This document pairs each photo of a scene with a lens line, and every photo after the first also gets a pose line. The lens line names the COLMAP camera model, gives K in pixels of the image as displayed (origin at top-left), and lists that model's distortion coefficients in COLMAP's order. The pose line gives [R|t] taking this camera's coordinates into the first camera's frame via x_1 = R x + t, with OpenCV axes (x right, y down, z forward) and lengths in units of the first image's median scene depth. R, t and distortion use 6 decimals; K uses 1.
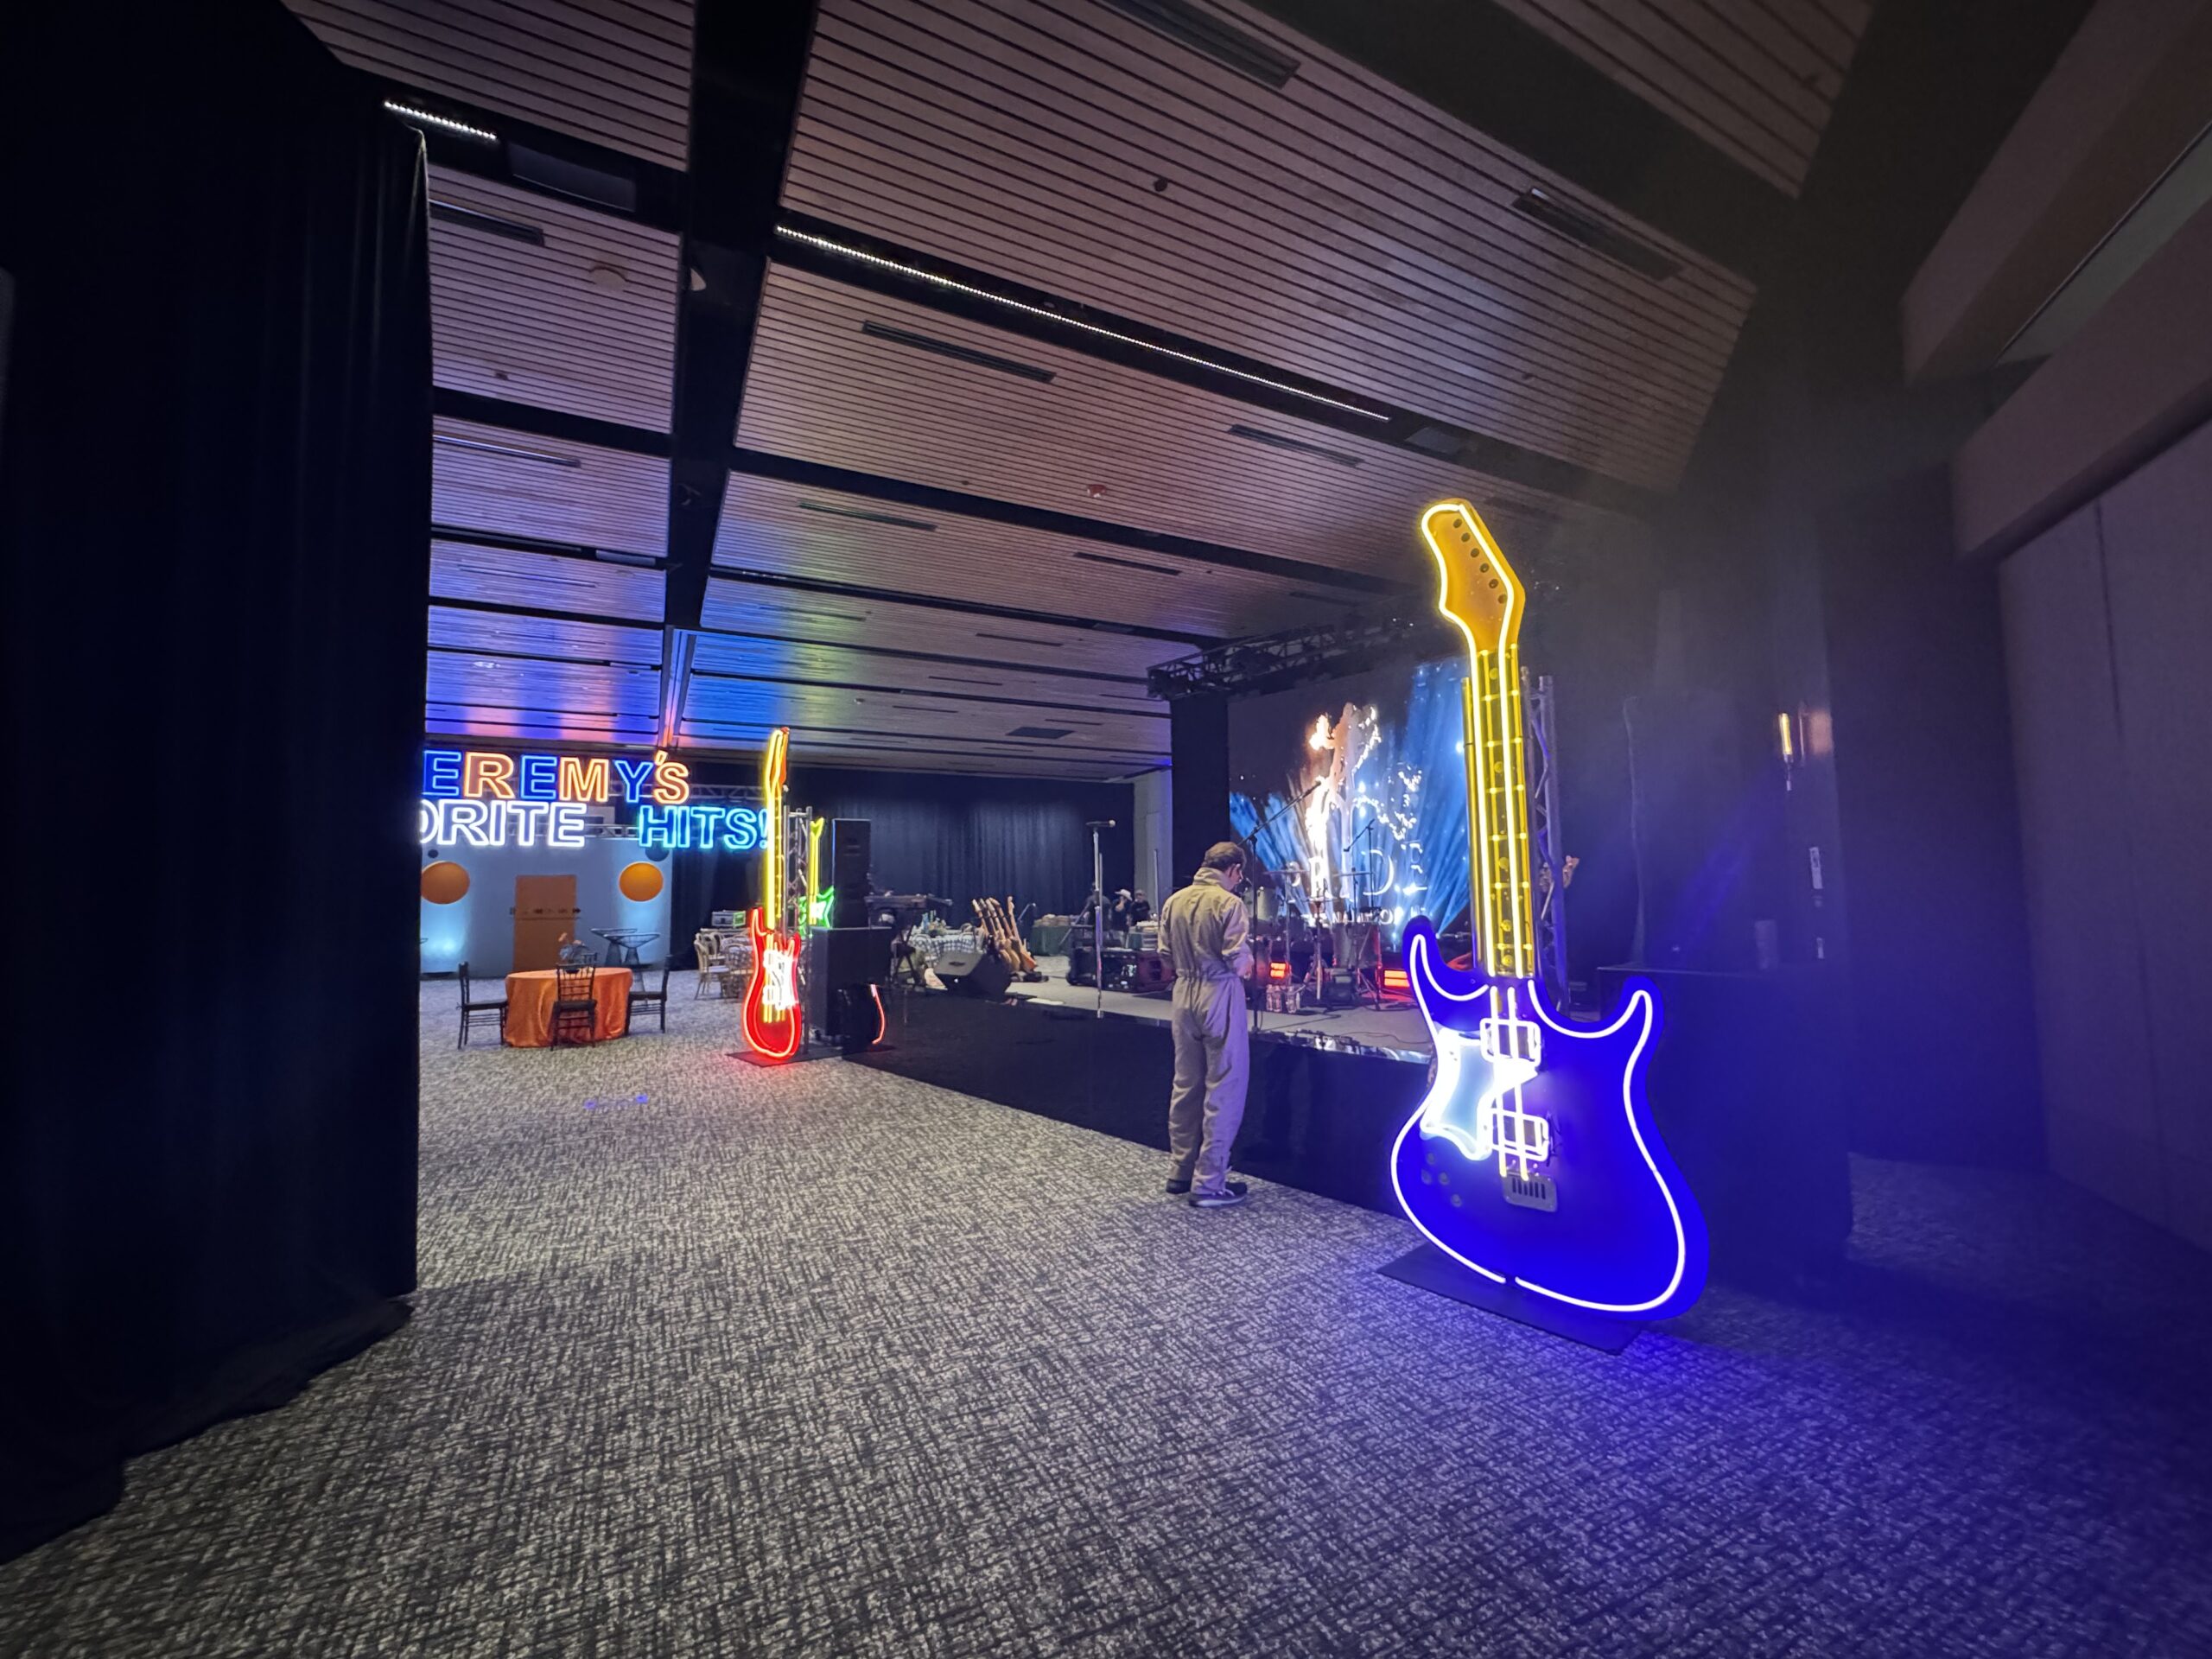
lens RADIAL K [[888.7, 0, 1104.9], [0, 888.7, 822.6], [0, 0, 1]] dist [-0.001280, -0.000017]
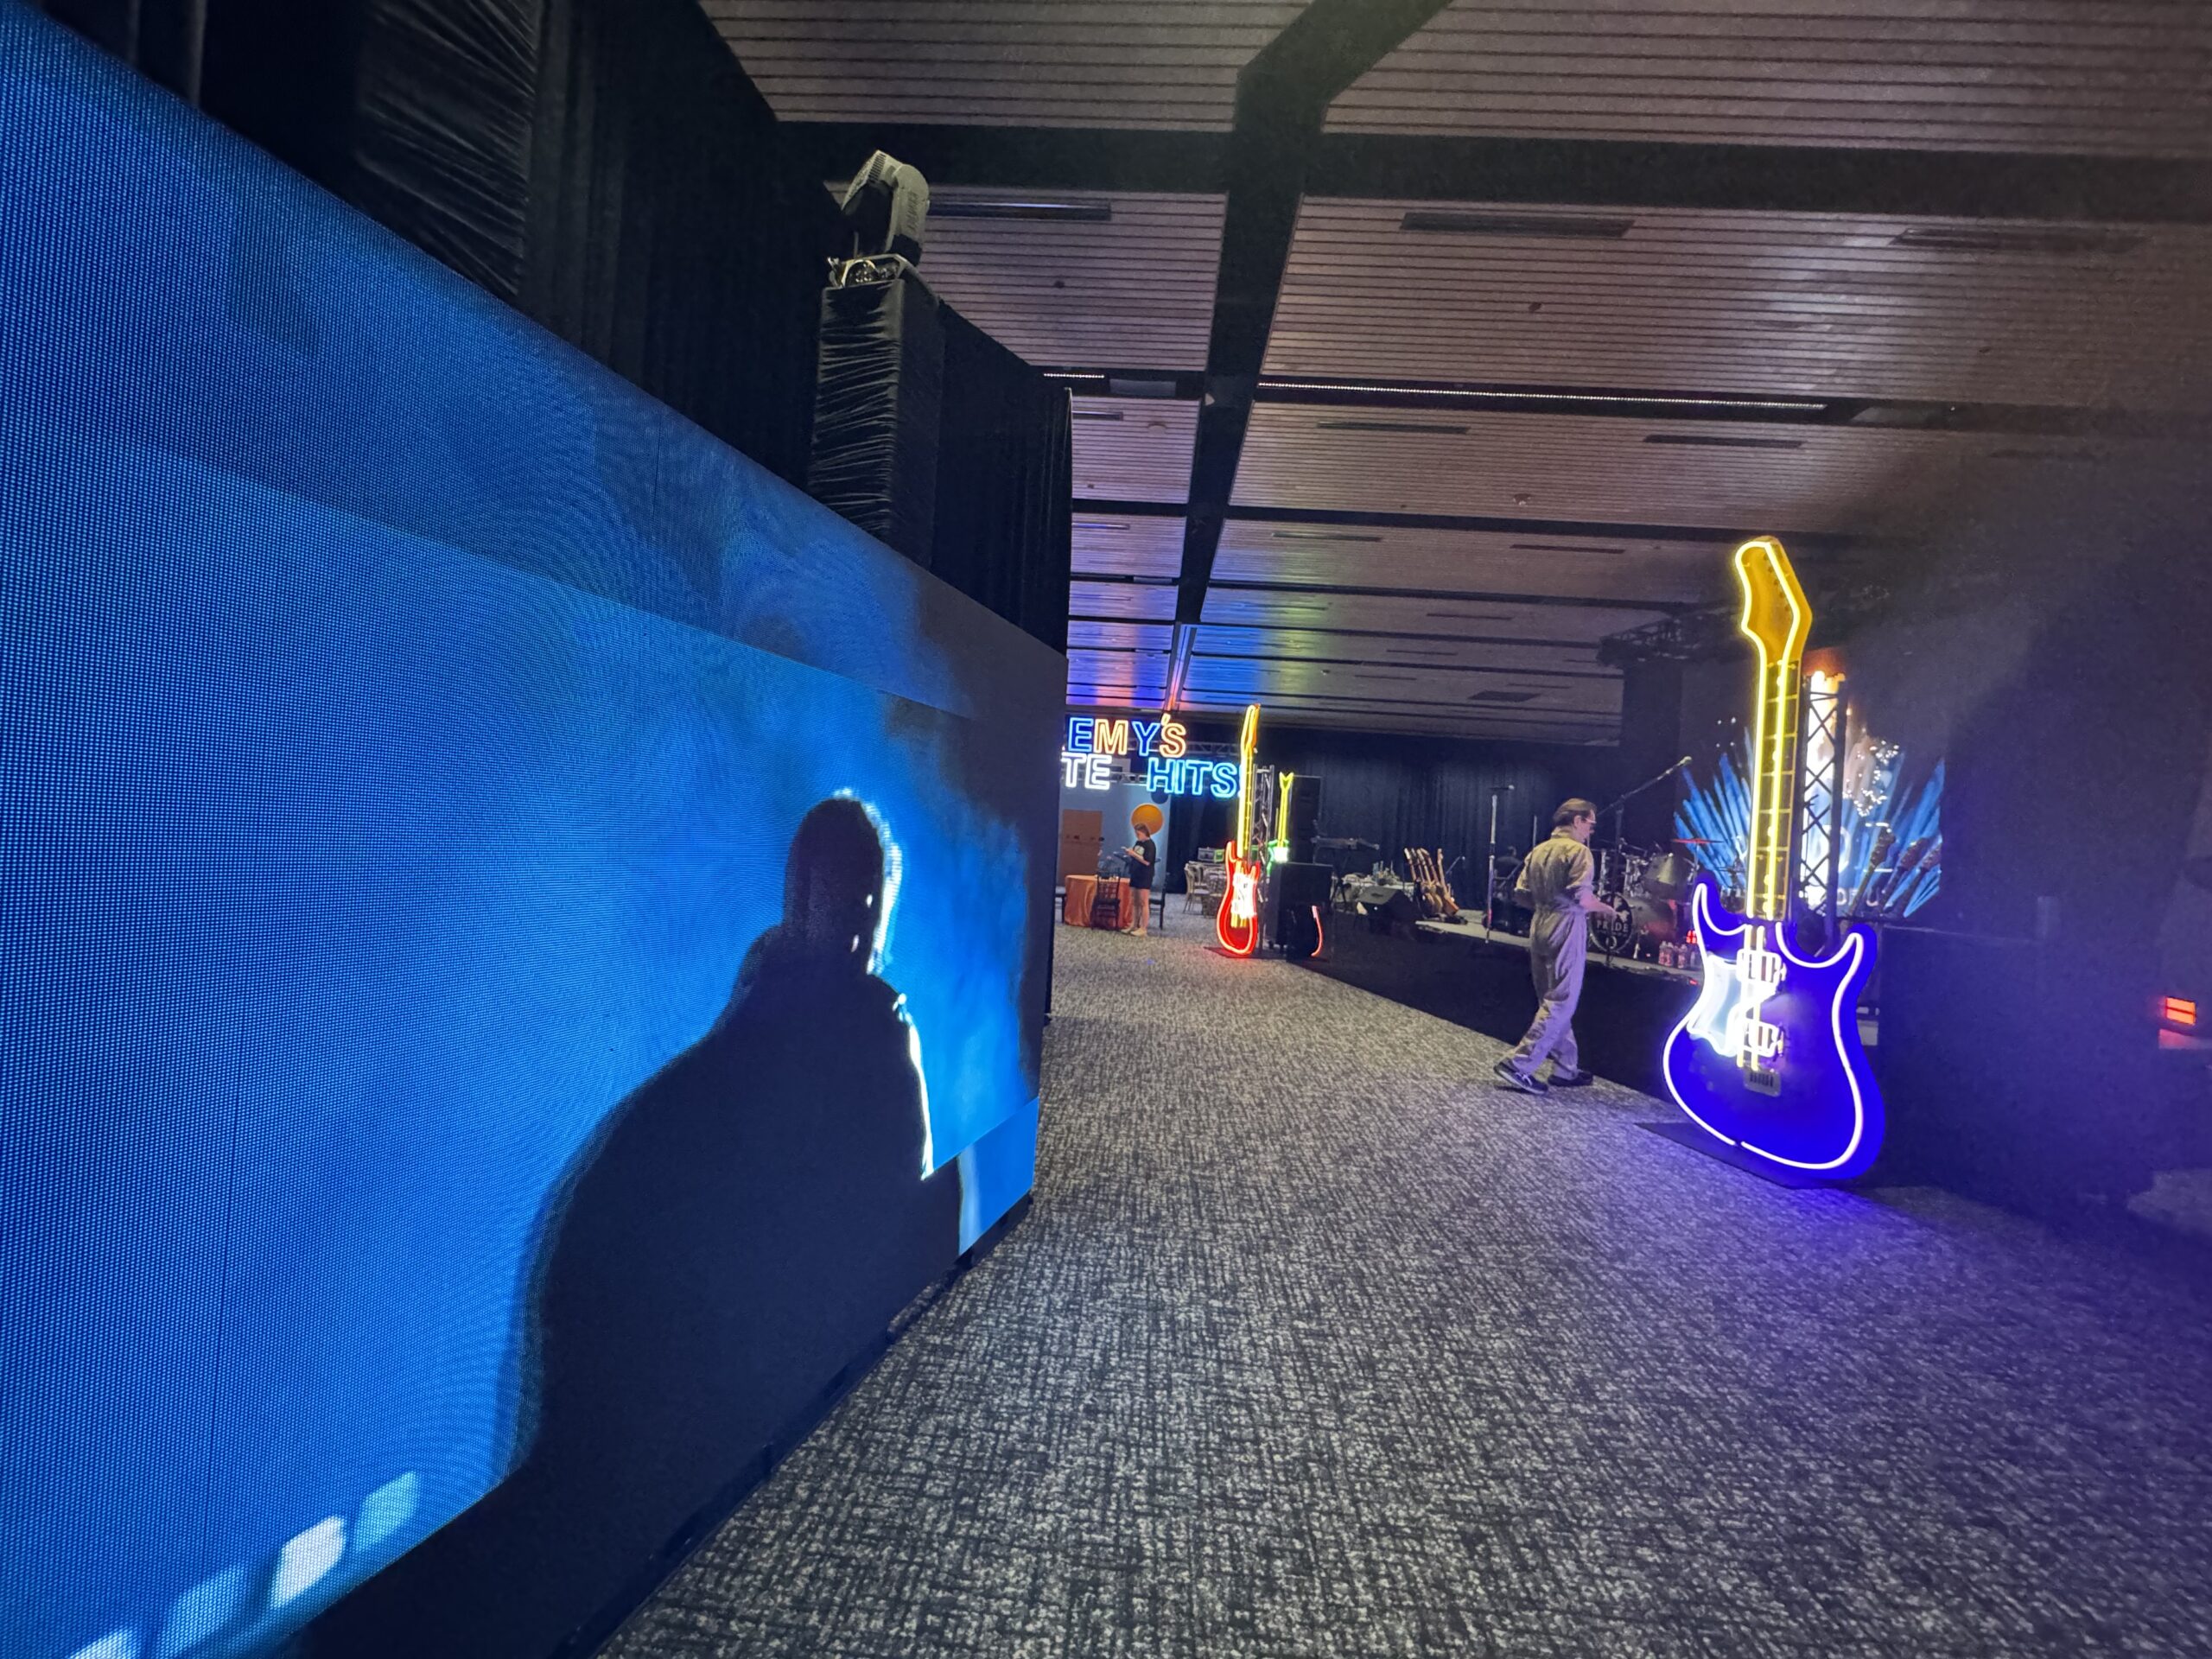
lens RADIAL K [[888.7, 0, 1099.5], [0, 888.7, 828.8], [0, 0, 1]] dist [-0.001280, -0.000017]
pose [[0.861714, 0.065535, -0.503145, 0.103838], [-0.036509, 0.997062, 0.067342, -0.003645], [0.506079, -0.039660, 0.861575, -0.235195]]
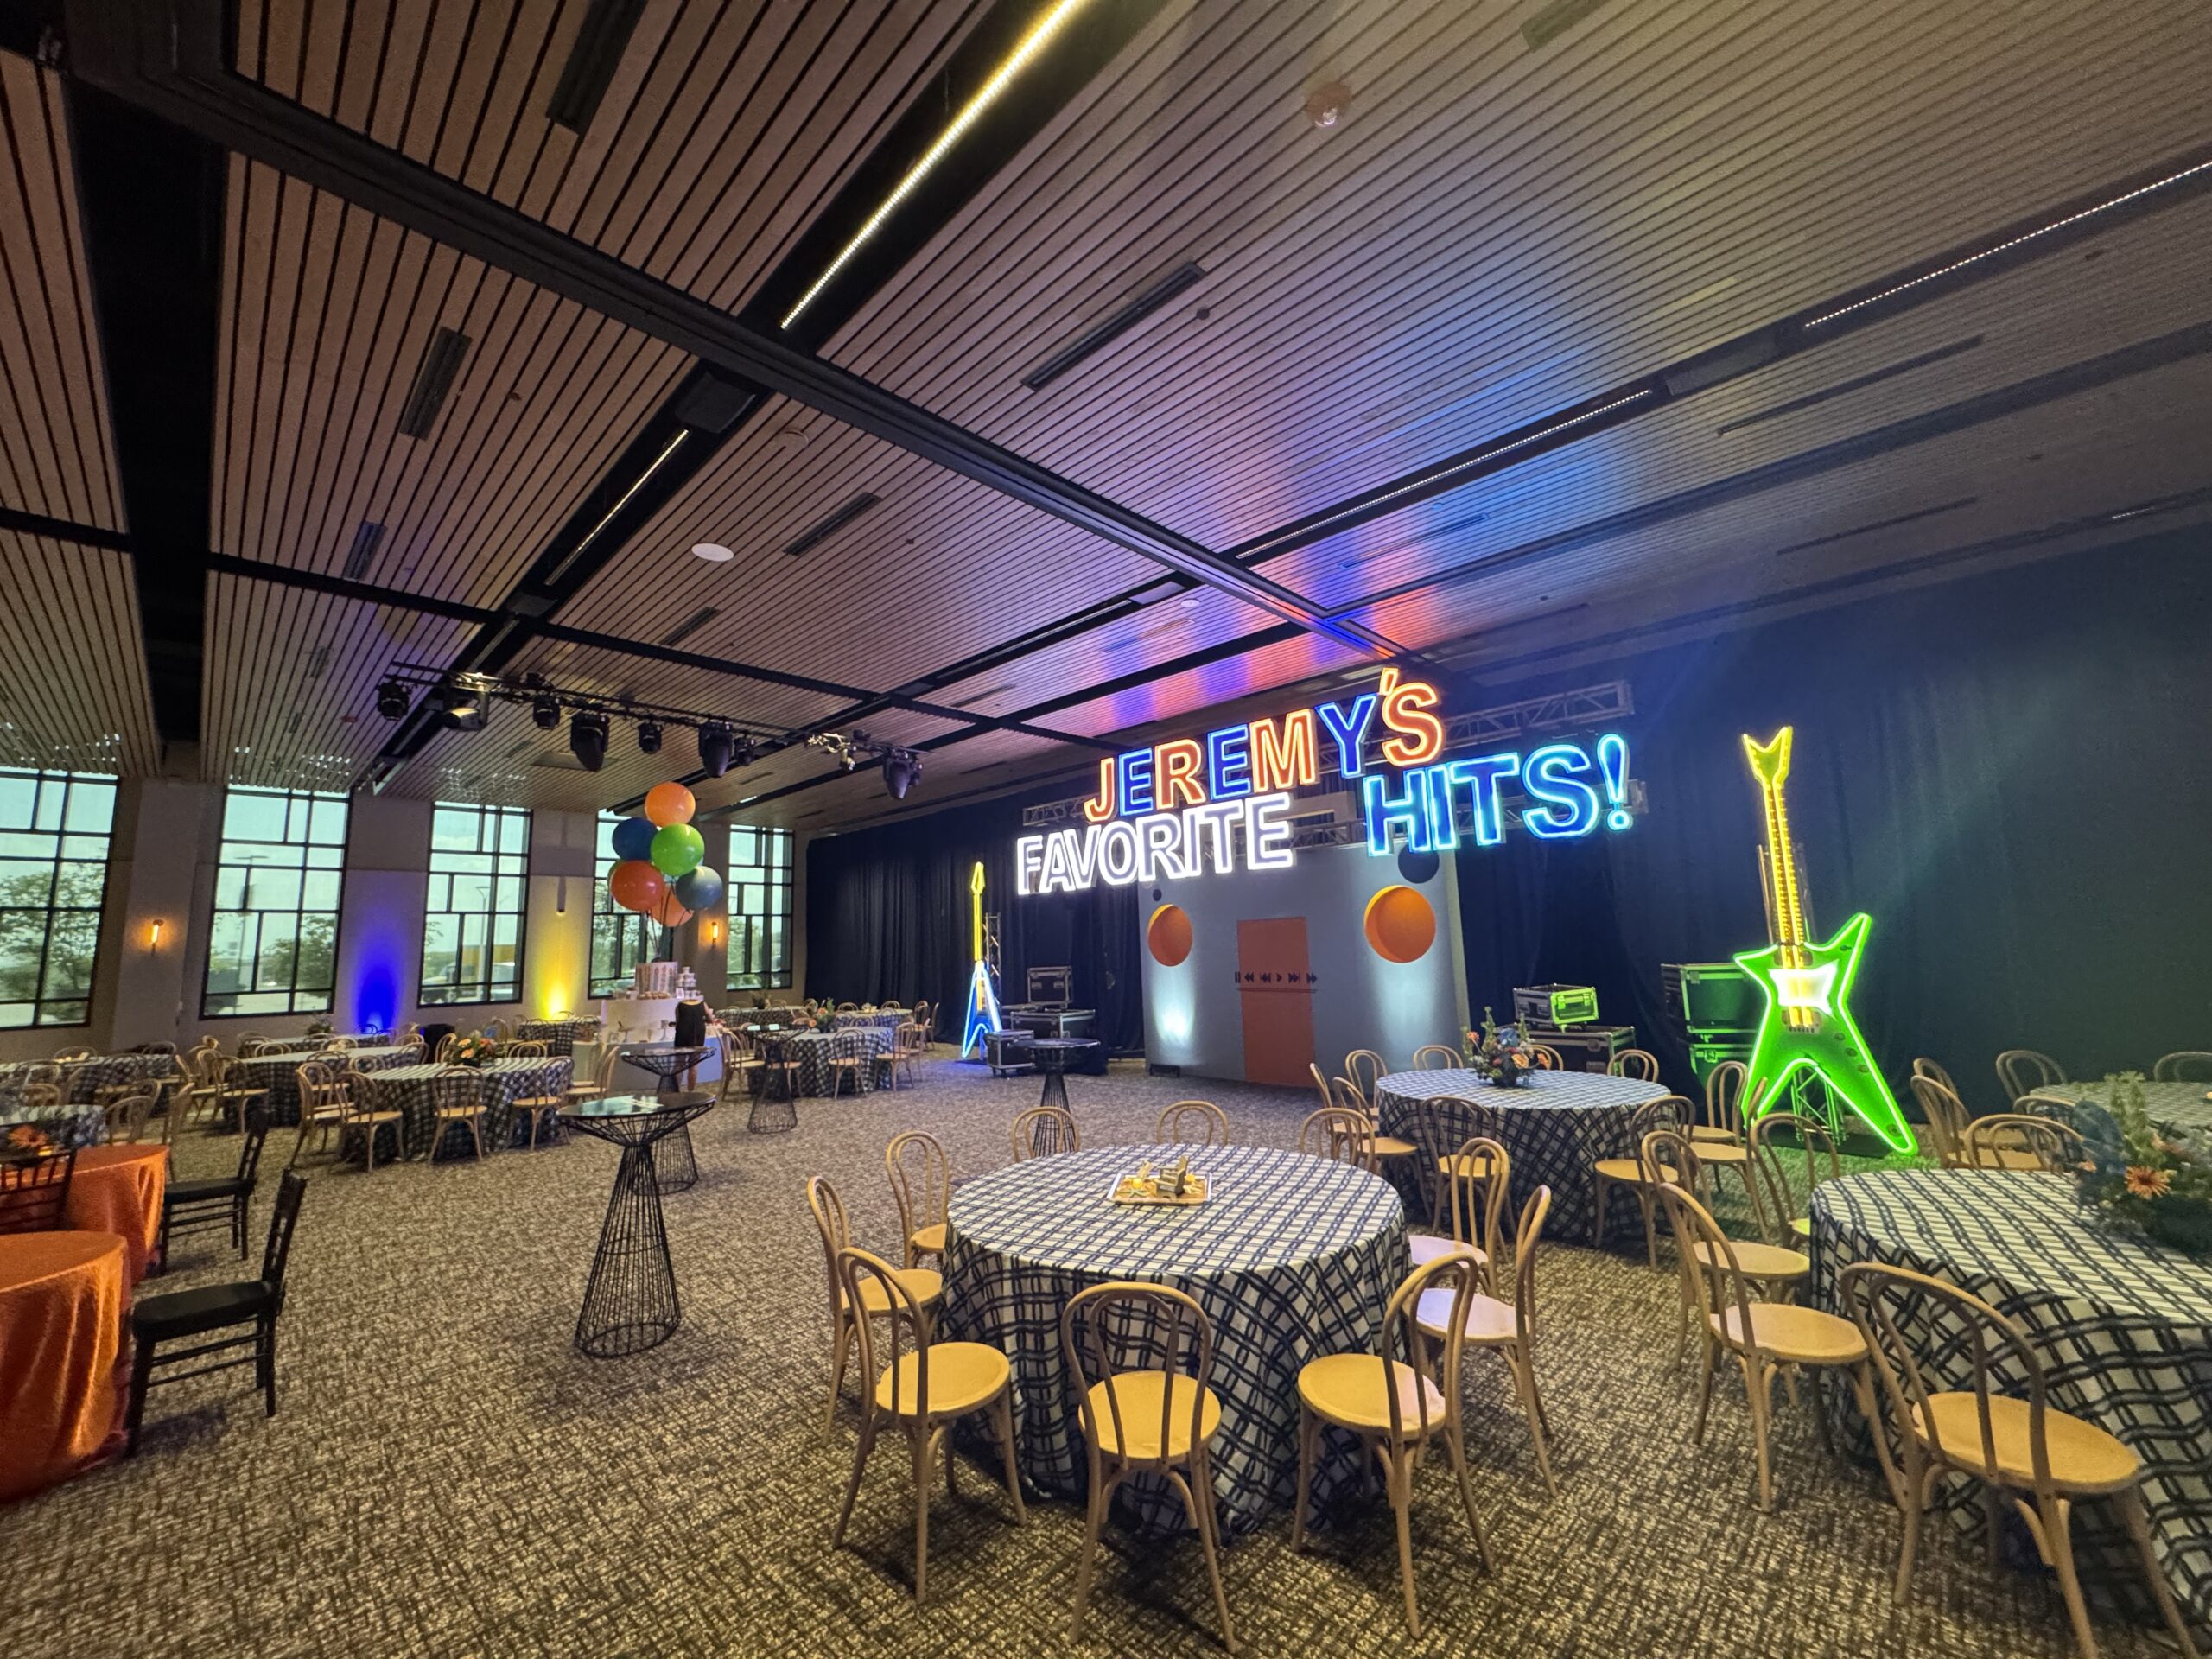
lens RADIAL K [[888.7, 0, 1102.1], [0, 888.7, 843.5], [0, 0, 1]] dist [-0.001280, -0.000017]
pose [[0.299011, -0.123781, -0.946187, -0.169583], [0.084198, 0.991106, -0.103049, 0.130886], [0.950528, -0.048855, 0.306774, 1.515503]]
